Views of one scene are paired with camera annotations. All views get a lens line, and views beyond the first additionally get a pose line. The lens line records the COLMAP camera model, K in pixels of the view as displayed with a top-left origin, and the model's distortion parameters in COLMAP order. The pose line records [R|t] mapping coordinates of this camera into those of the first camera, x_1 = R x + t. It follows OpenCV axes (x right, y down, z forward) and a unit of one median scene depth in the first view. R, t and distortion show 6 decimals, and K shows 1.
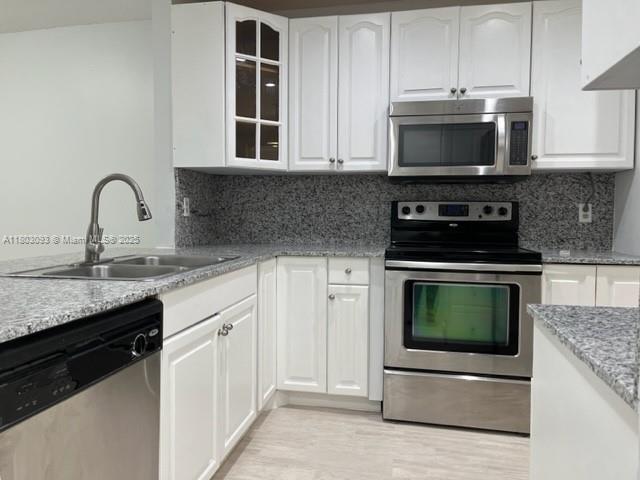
lens RADIAL K [[485.0, 0, 319.7], [0, 485.0, 237.9], [0, 0, 1]] dist [0.034847, -0.047866]
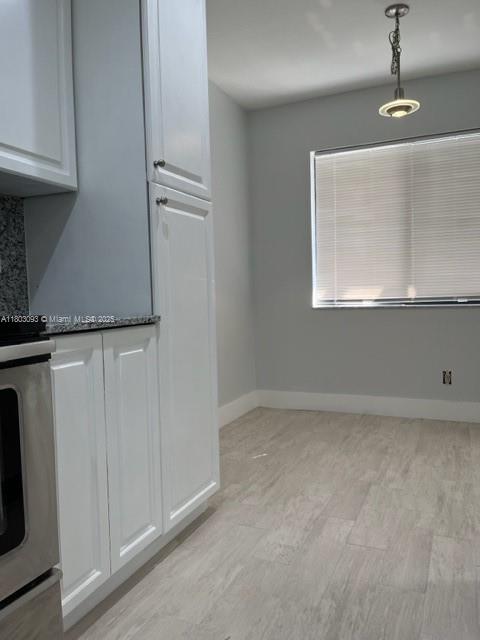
lens RADIAL K [[485.0, 0, 240.8], [0, 485.0, 320.7], [0, 0, 1]] dist [0.034847, -0.047866]
pose [[0.219523, -0.071975, 0.972949, 0.011751], [0.080074, 0.995239, 0.055557, 0.023172], [-0.972316, 0.065712, 0.224241, 0.689192]]
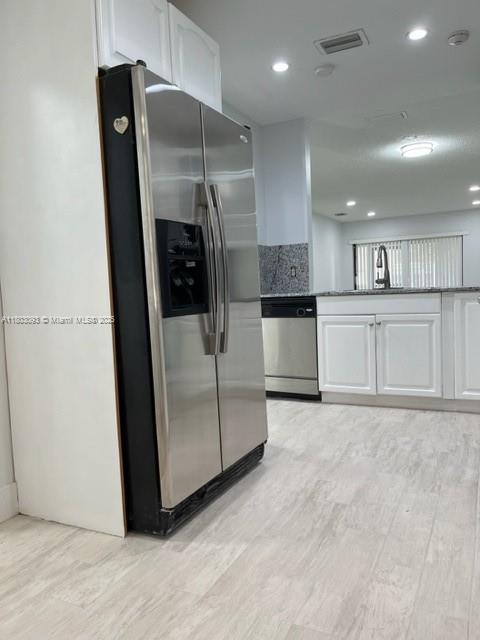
lens RADIAL K [[485.0, 0, 239.9], [0, 485.0, 320.3], [0, 0, 1]] dist [0.034847, -0.047866]
pose [[-0.266621, 0.064821, -0.961619, 1.428811], [-0.013314, 0.997393, 0.070924, 0.036048], [0.963710, 0.031713, -0.265062, 0.791160]]
